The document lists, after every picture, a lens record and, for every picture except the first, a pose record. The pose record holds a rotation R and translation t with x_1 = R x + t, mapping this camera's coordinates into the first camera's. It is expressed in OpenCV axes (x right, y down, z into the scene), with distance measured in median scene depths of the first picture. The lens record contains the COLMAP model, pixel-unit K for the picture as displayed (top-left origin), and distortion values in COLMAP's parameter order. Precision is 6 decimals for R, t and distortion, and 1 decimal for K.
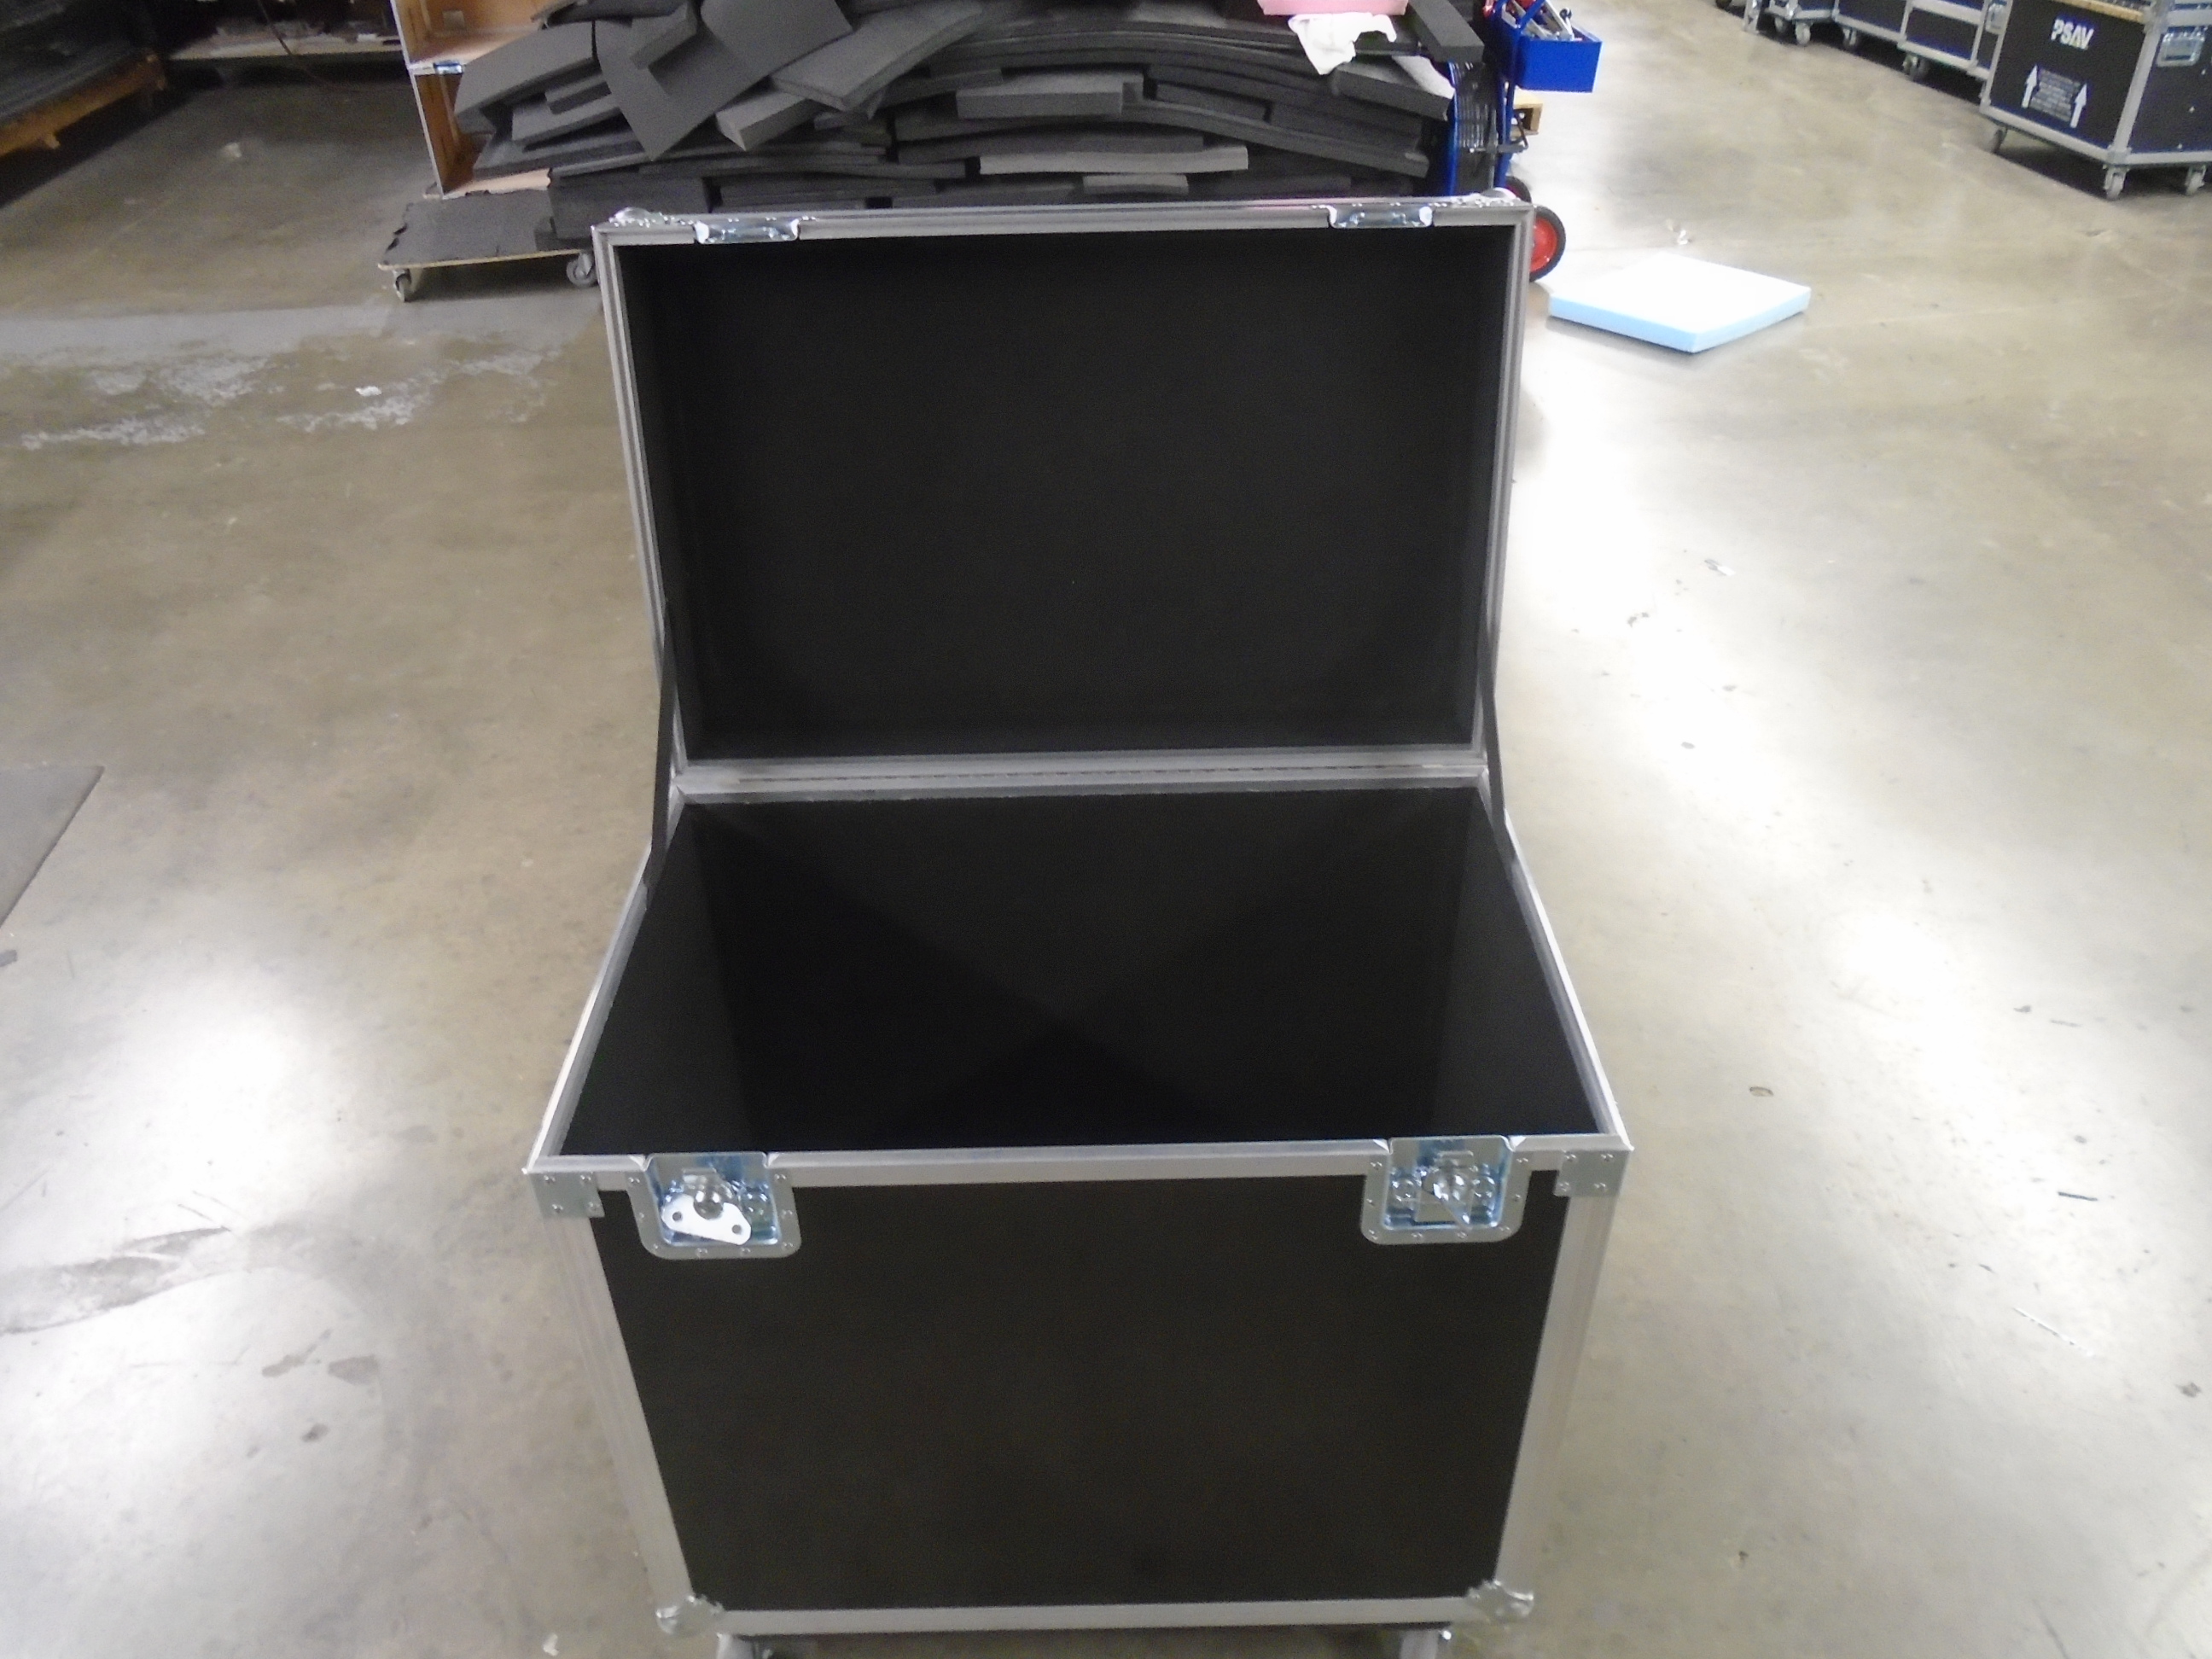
lens RADIAL K [[1661.0, 0, 1106.0], [0, 1661.0, 829.5], [0, 0, 1]] dist [-0.018783, 0.005300]
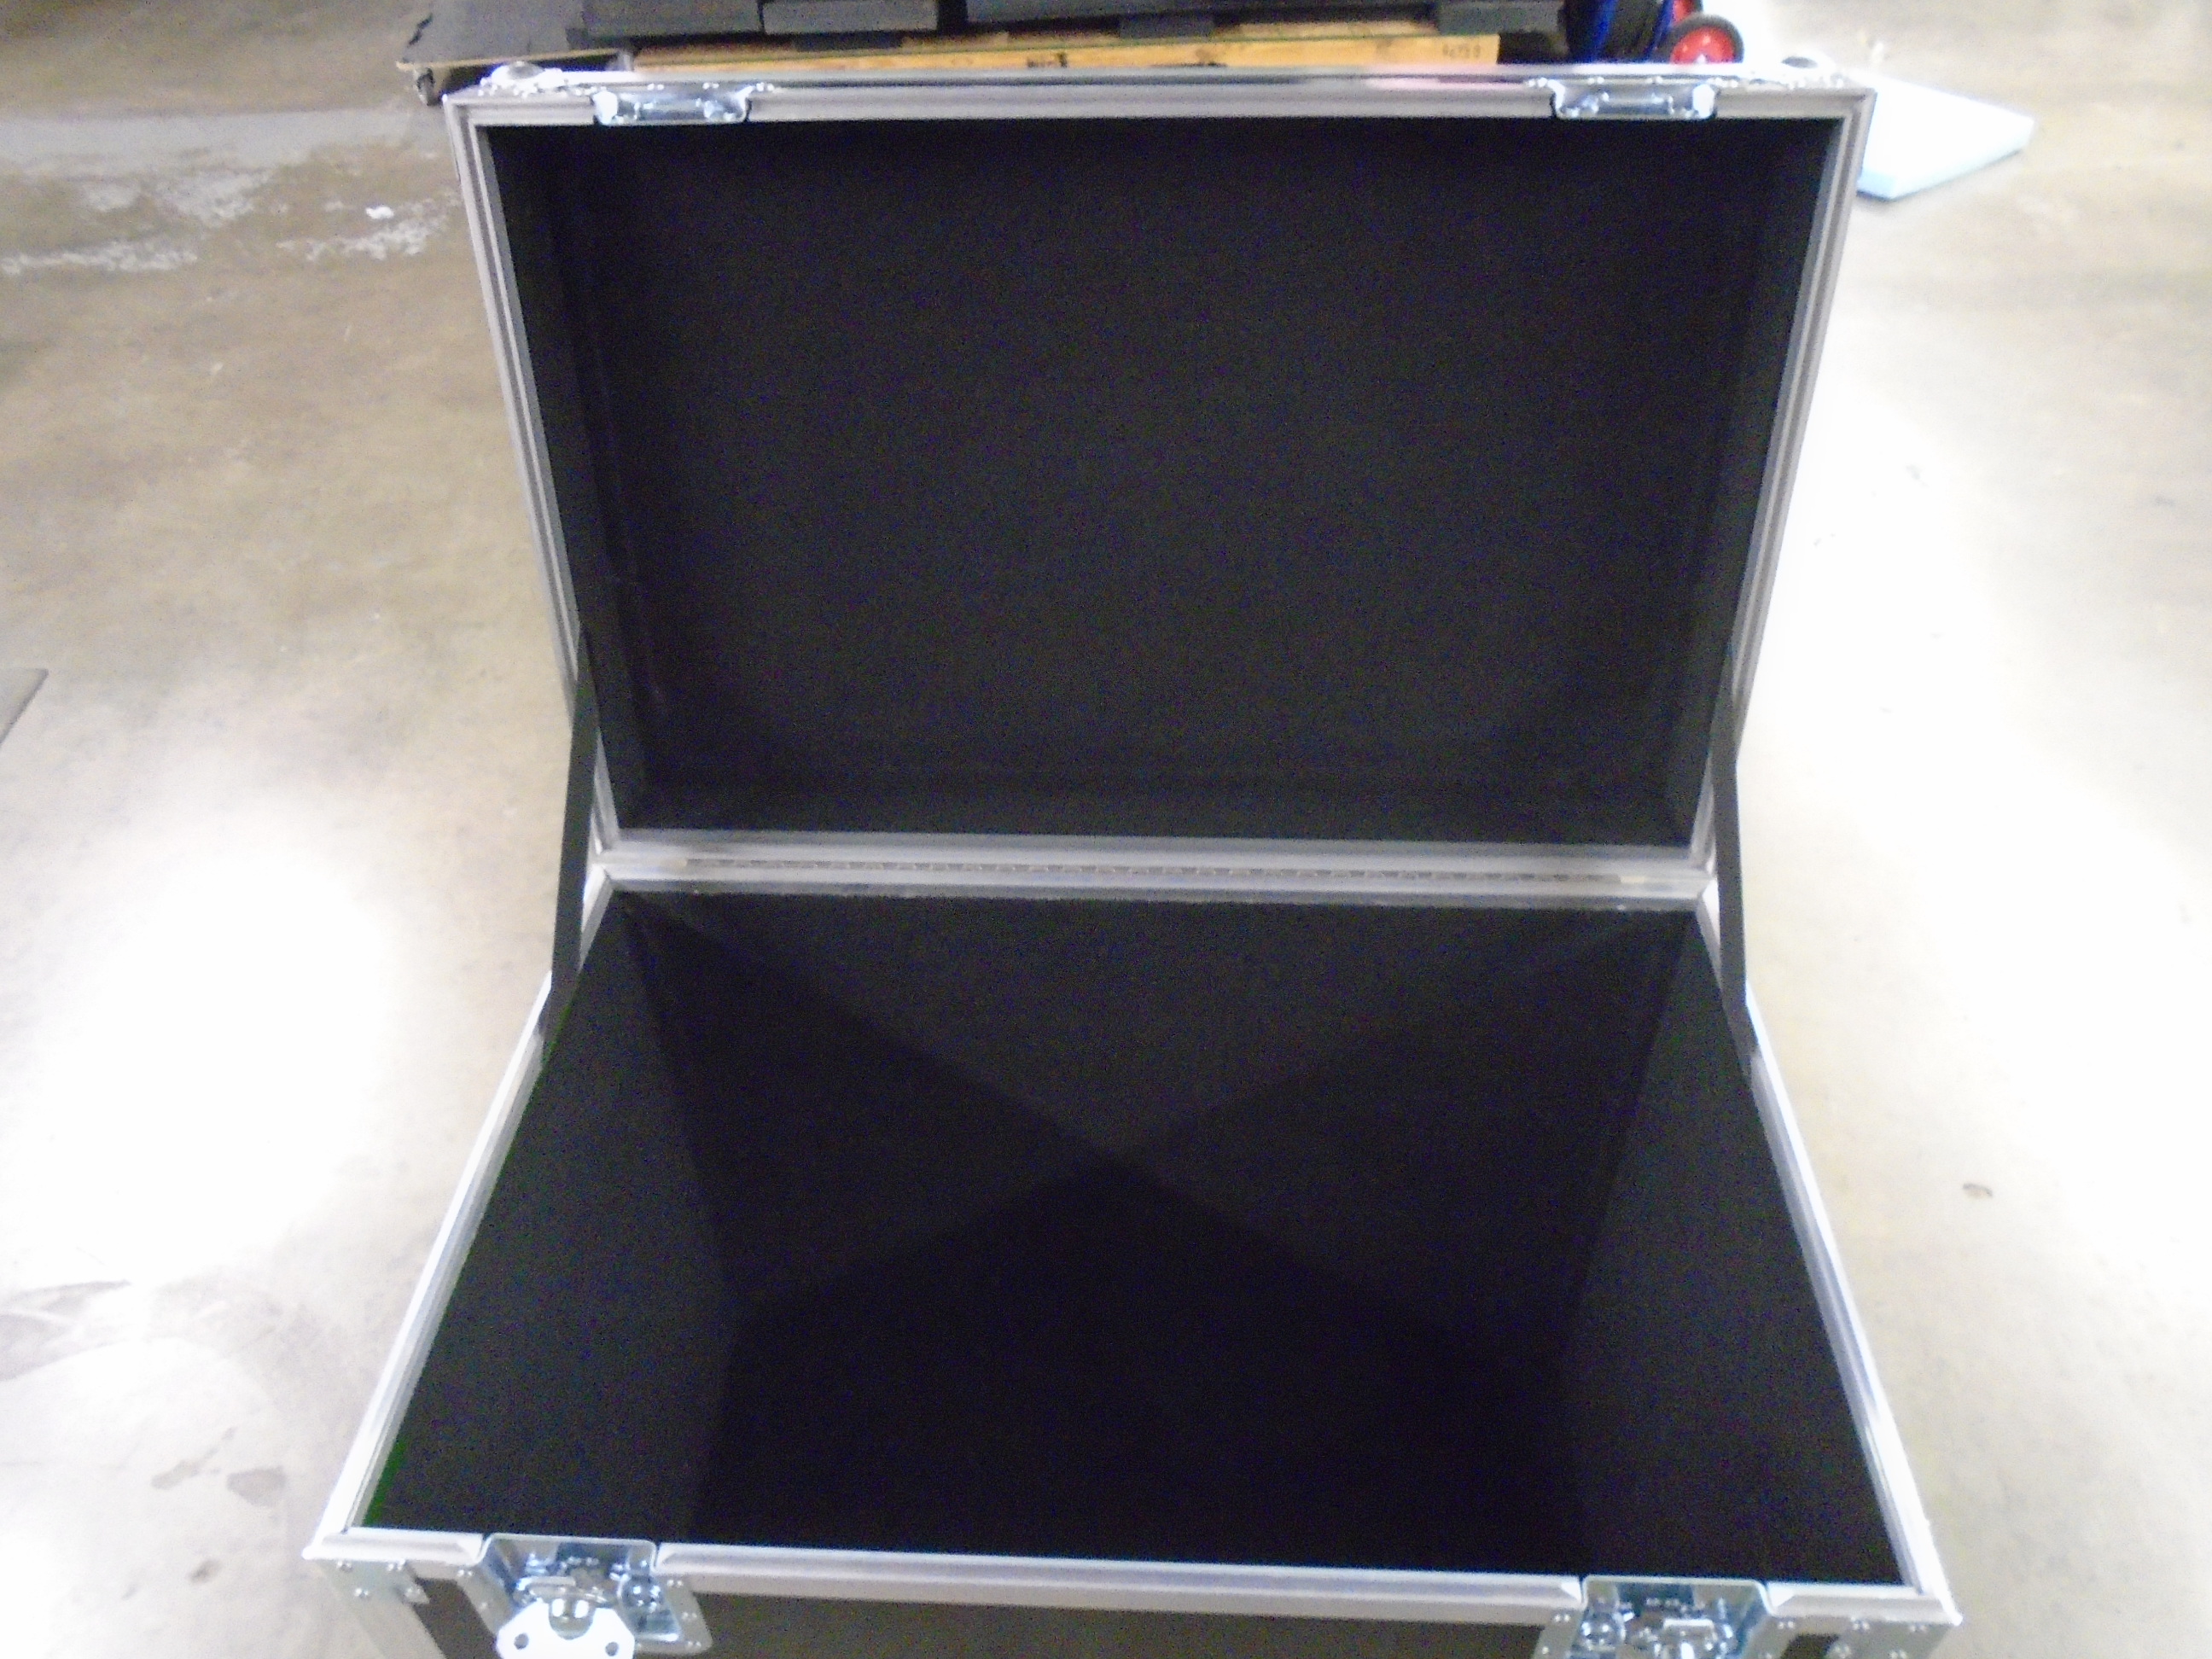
lens RADIAL K [[1661.0, 0, 1106.0], [0, 1661.0, 829.5], [0, 0, 1]] dist [-0.018783, 0.005300]
pose [[0.998277, 0.037039, -0.045508, -0.000267], [-0.031775, 0.993269, 0.111389, -0.070970], [0.049327, -0.109751, 0.992734, 0.147179]]
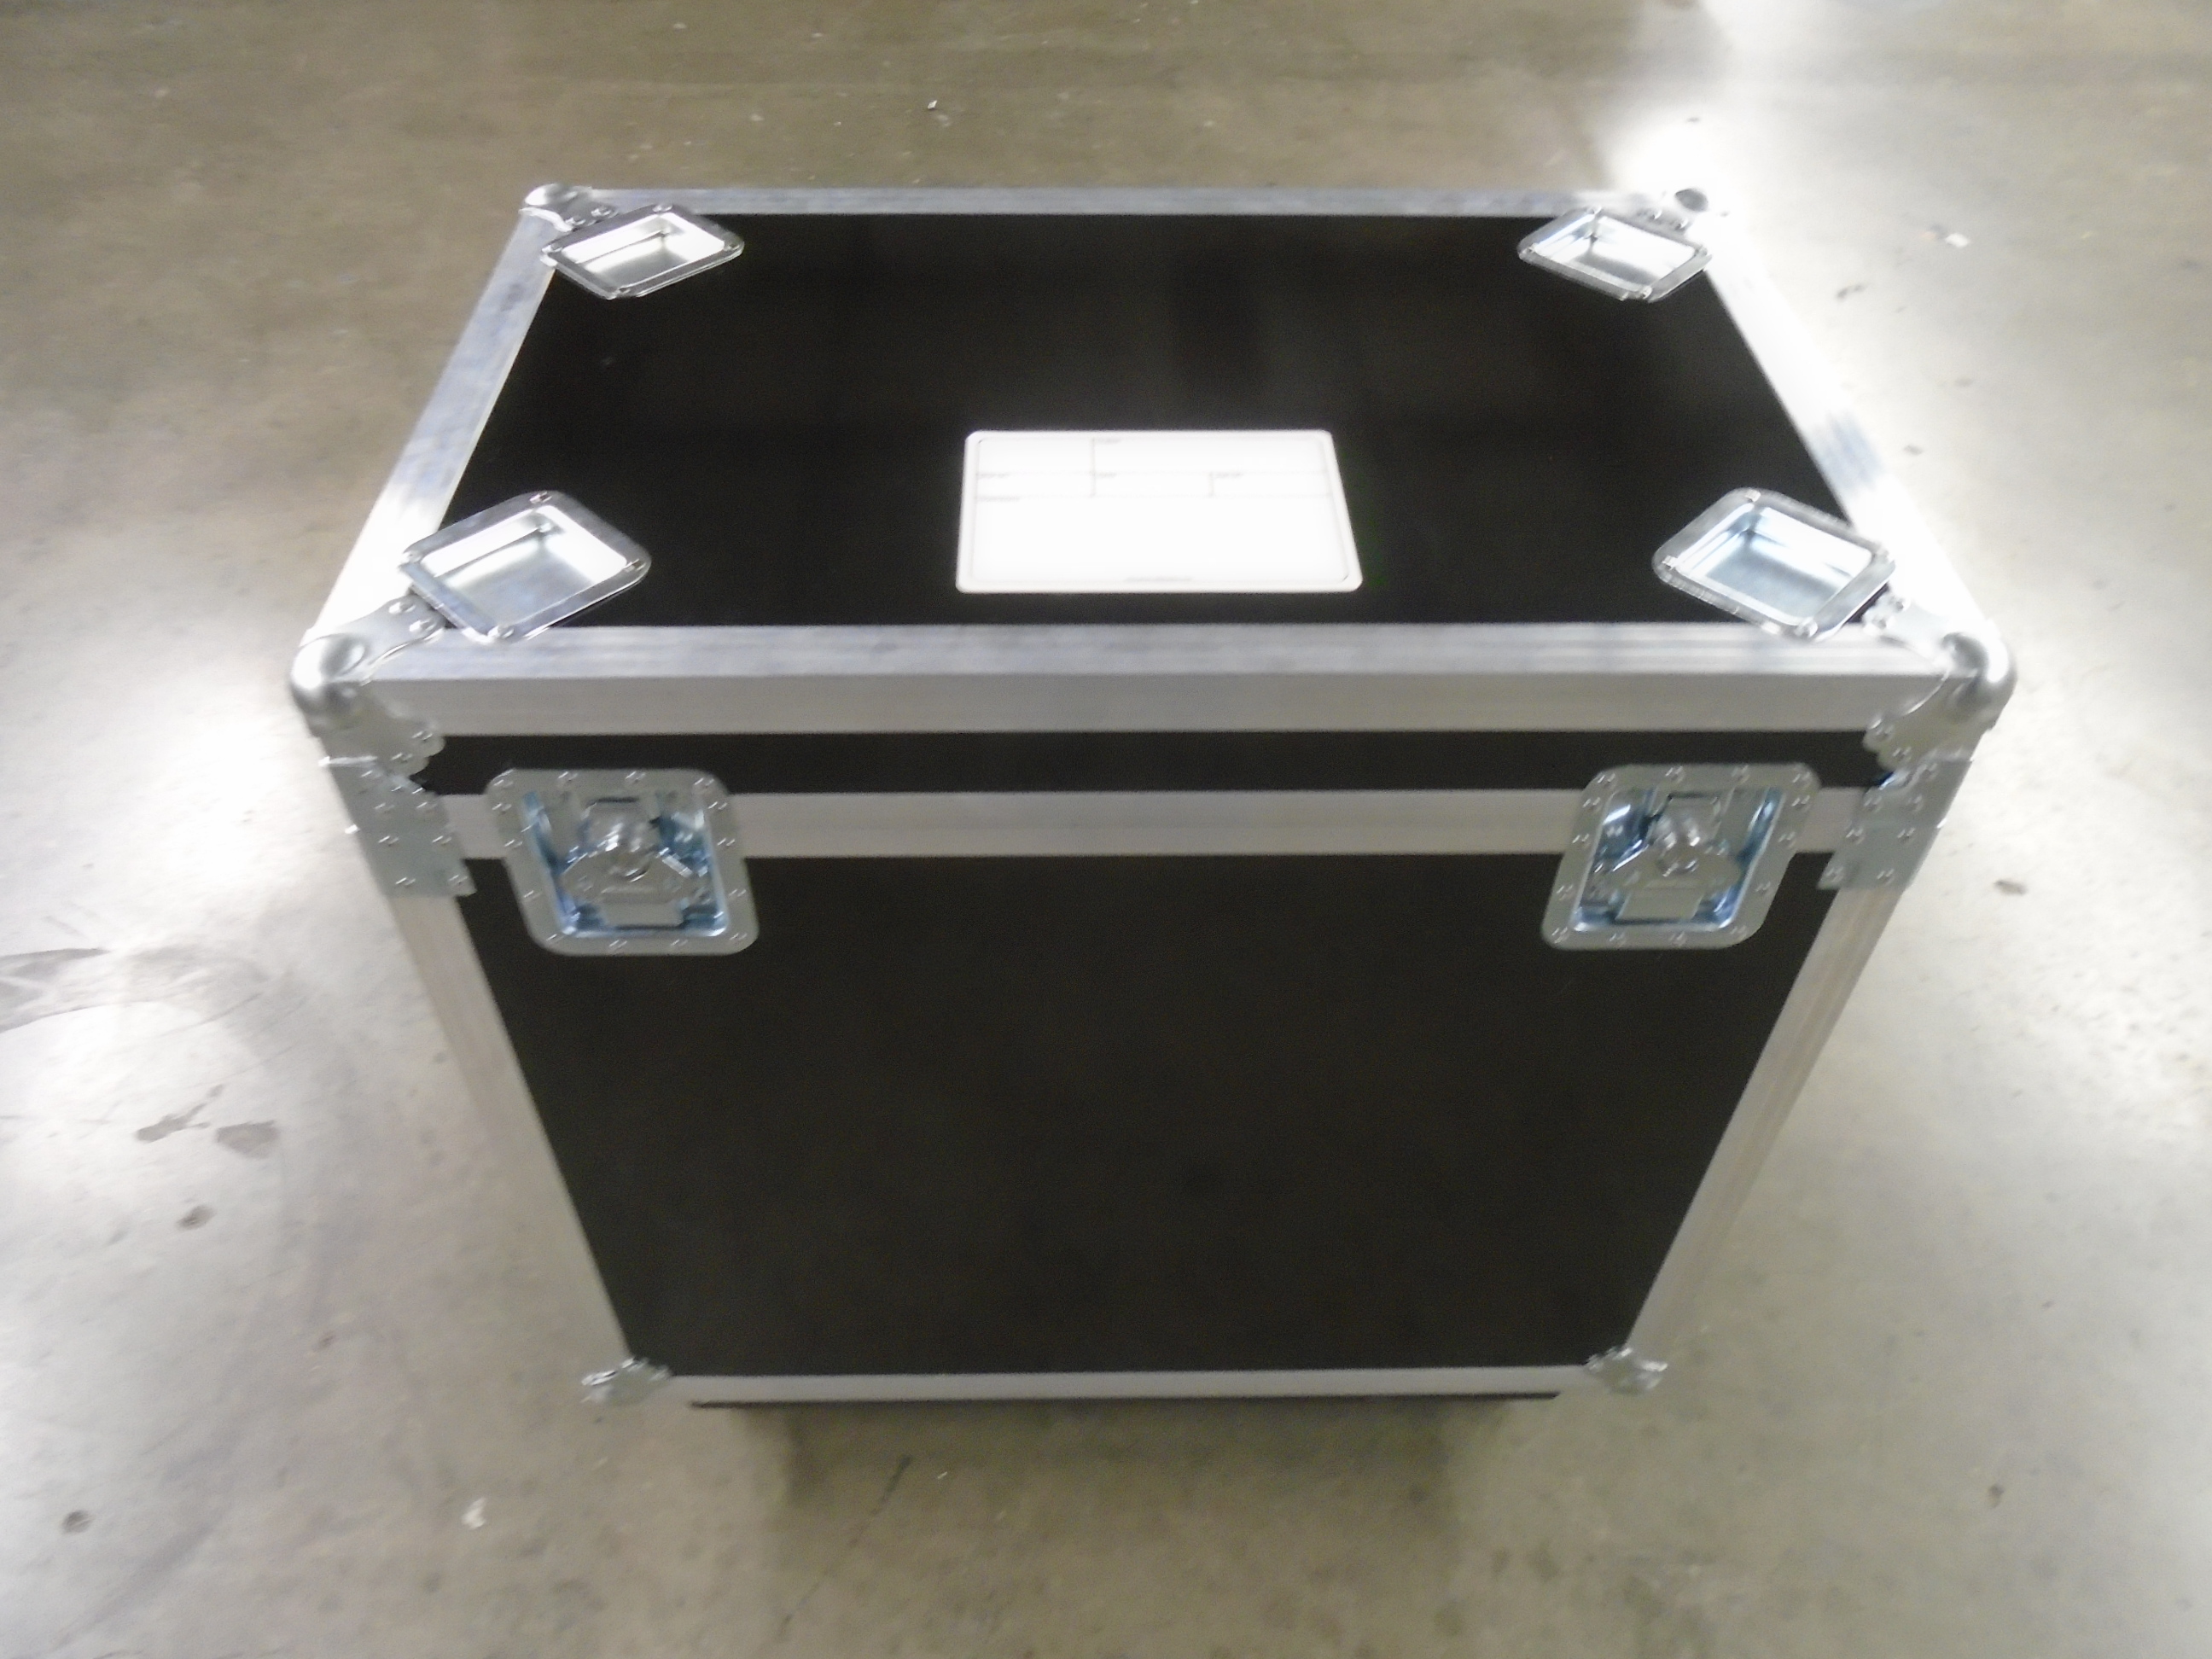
lens RADIAL K [[1661.0, 0, 1106.0], [0, 1661.0, 829.5], [0, 0, 1]] dist [-0.018783, 0.005300]
pose [[0.998344, 0.056061, -0.012914, -0.023871], [-0.052876, 0.982621, 0.177930, 0.009250], [0.022664, -0.176953, 0.983958, 0.158793]]
